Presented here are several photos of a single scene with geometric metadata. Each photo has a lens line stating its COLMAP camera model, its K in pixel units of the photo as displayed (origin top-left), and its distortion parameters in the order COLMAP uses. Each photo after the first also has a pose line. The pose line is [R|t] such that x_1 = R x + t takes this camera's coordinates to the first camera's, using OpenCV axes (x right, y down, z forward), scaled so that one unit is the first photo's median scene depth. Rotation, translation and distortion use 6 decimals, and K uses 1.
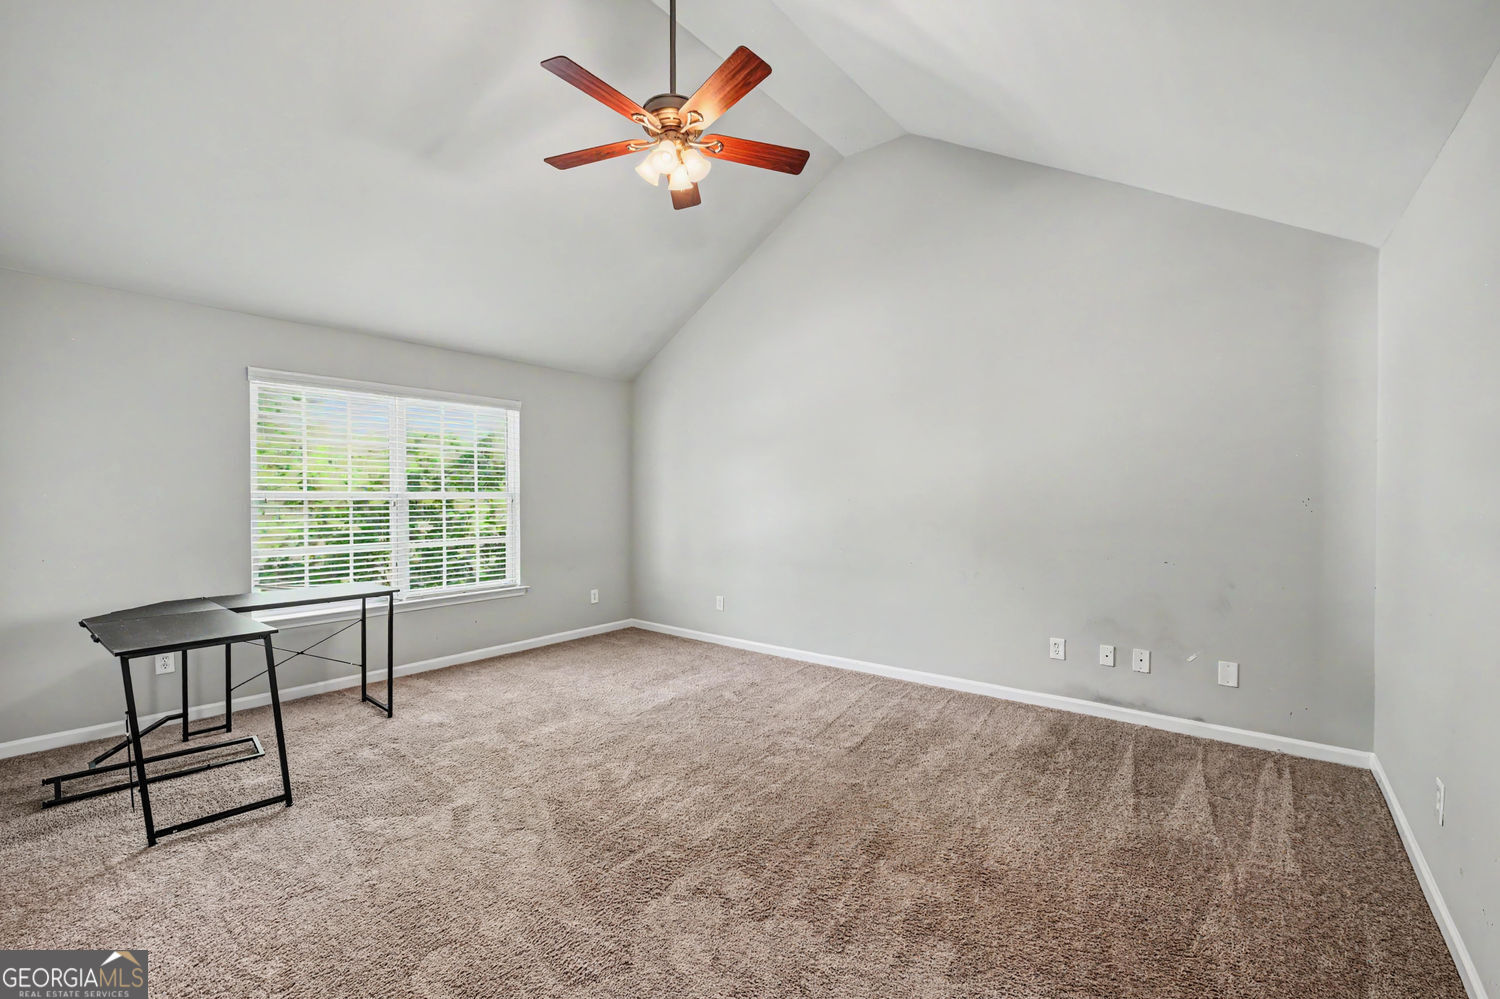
lens RADIAL K [[625.3, 0, 750.0], [0, 625.3, 499.5], [0, 0, 1]] dist [-0.006800, -0.000399]
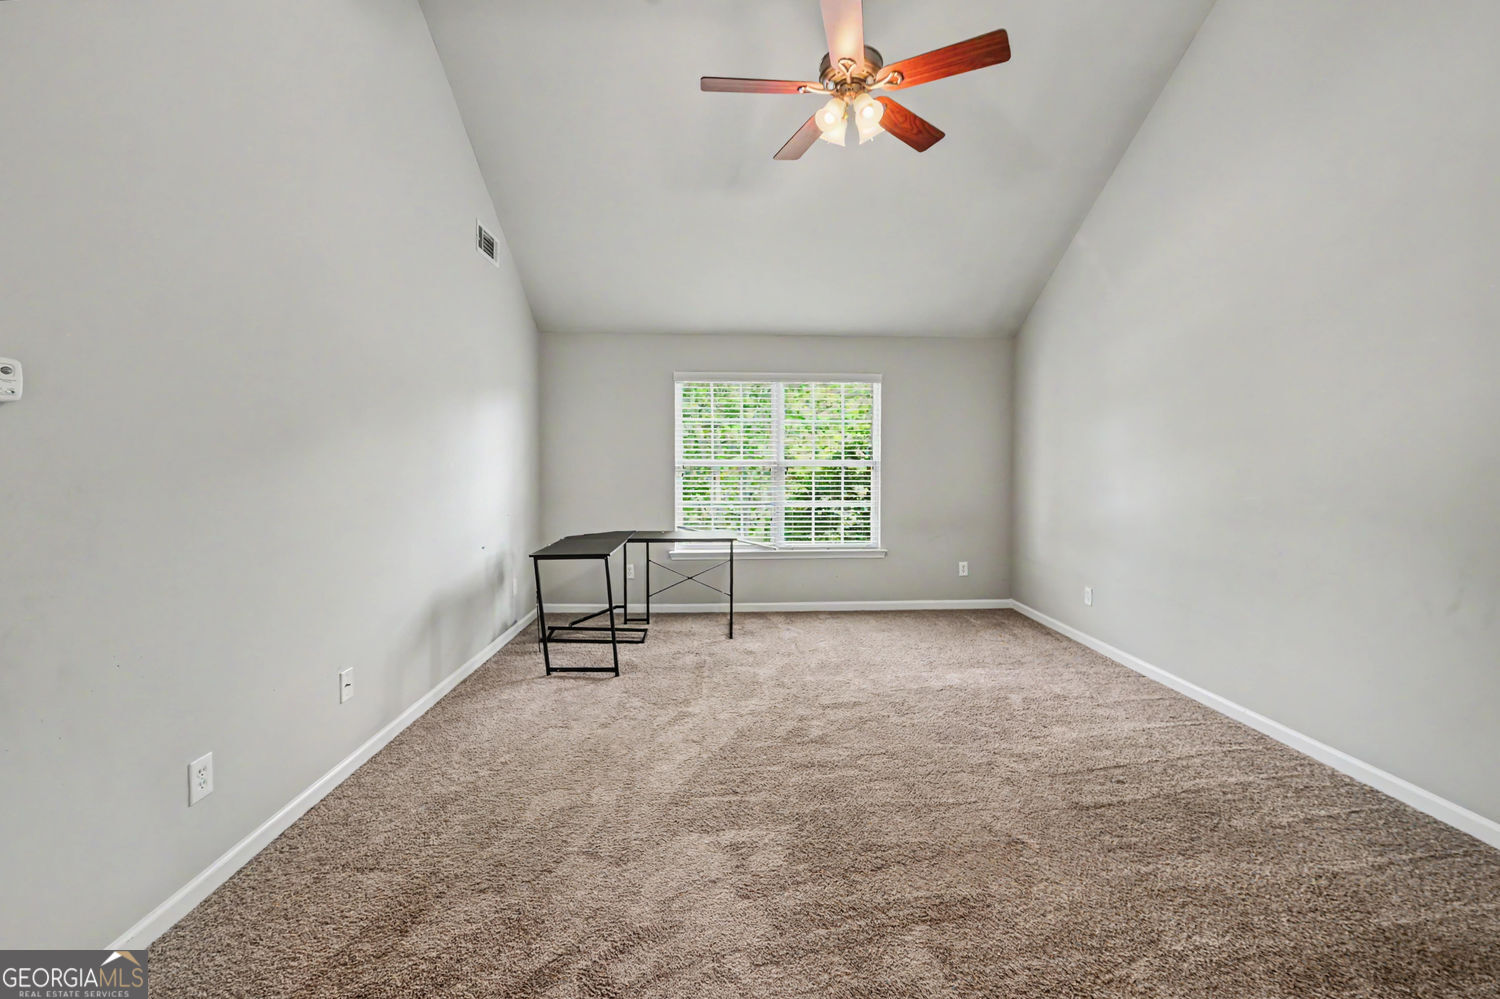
lens RADIAL K [[627.2, 0, 750.8], [0, 627.2, 475.0], [0, 0, 1]] dist [-0.007150, -0.000639]
pose [[0.661225, 0.015250, -0.750032, 0.443368], [-0.006465, 0.999872, 0.014630, -0.001102], [0.750160, -0.004825, 0.661239, 0.214569]]
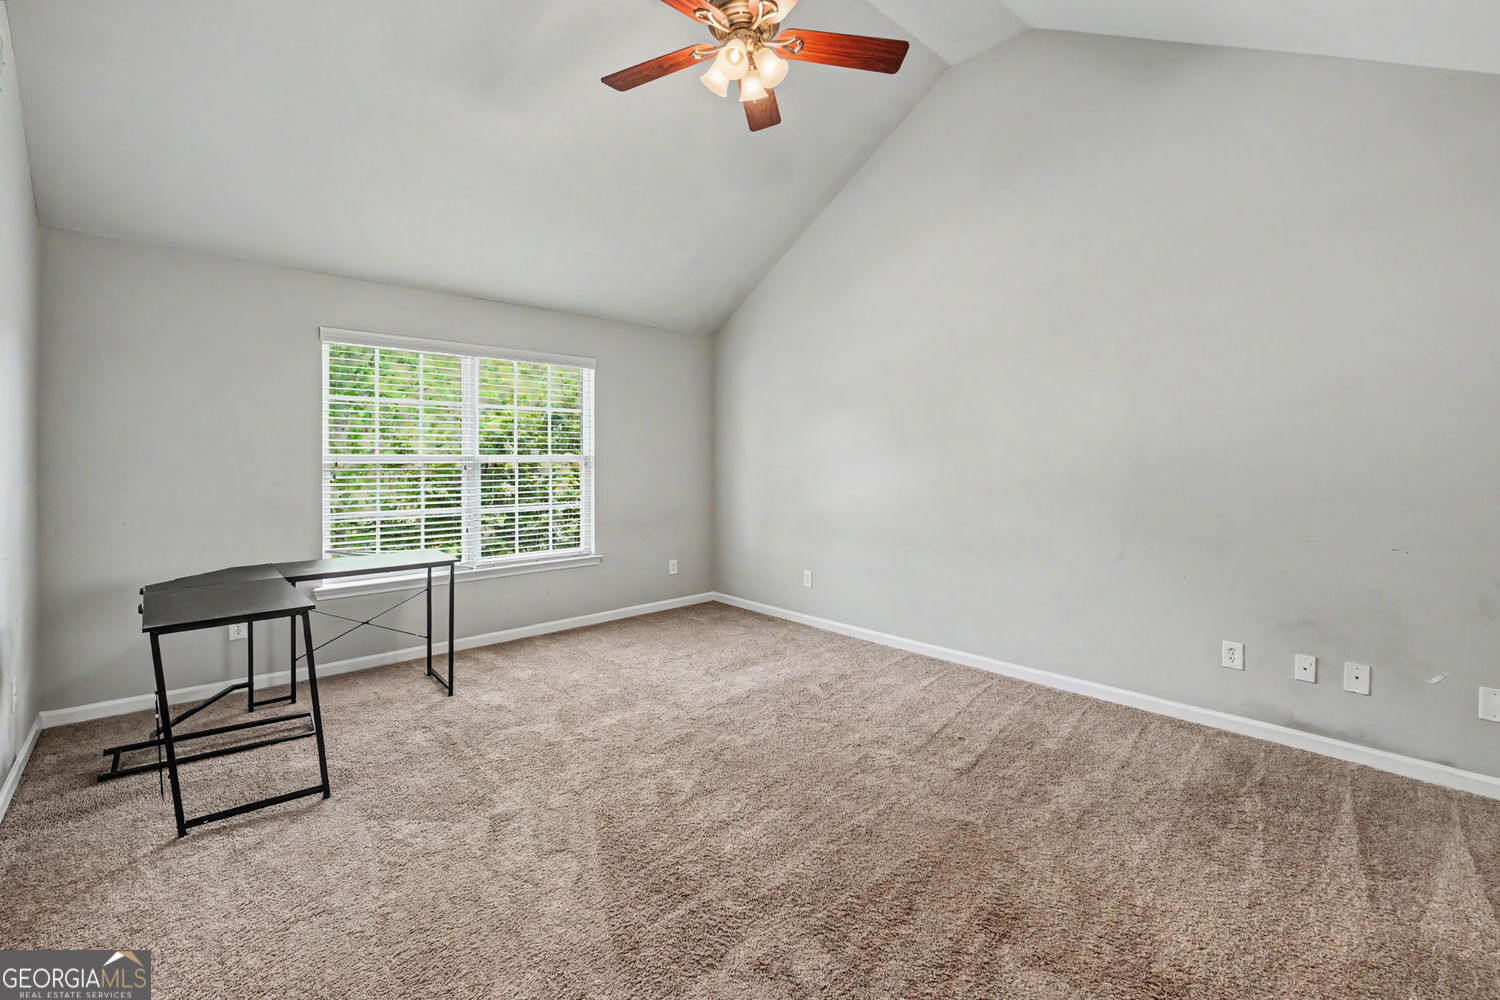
lens RADIAL K [[640.9, 0, 750.4], [0, 640.9, 457.6], [0, 0, 1]] dist [-0.006184, -0.000476]
pose [[0.988574, 0.001125, -0.150731, 0.014772], [-0.002055, 0.999980, -0.006009, -0.003935], [0.150721, 0.006250, 0.988557, 0.127591]]
